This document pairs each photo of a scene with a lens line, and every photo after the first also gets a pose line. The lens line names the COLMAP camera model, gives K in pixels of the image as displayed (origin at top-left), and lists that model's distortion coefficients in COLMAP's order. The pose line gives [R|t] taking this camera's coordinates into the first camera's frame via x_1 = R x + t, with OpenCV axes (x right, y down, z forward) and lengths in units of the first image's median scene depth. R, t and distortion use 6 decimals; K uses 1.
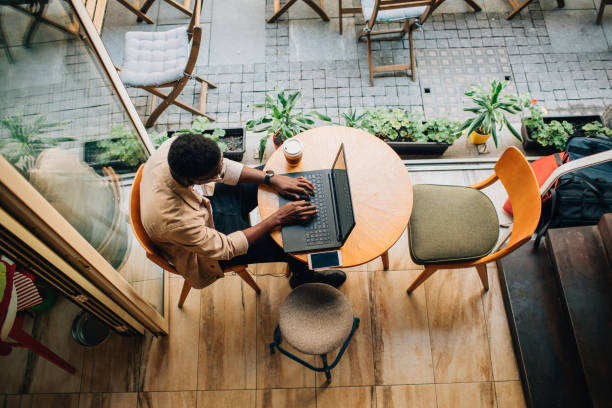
lens RADIAL K [[582.9, 0, 306.0], [0, 582.9, 204.0], [0, 0, 1]] dist [-0.115830, 0.142315]
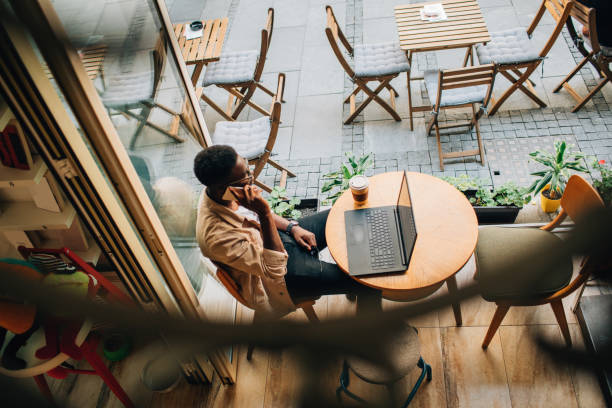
lens RADIAL K [[582.9, 0, 306.0], [0, 582.9, 204.0], [0, 0, 1]] dist [-0.115830, 0.142315]
pose [[0.988402, -0.017646, -0.150829, 0.031488], [-0.028453, 0.954117, -0.298080, 0.198244], [0.149168, 0.298914, 0.942549, -0.004083]]
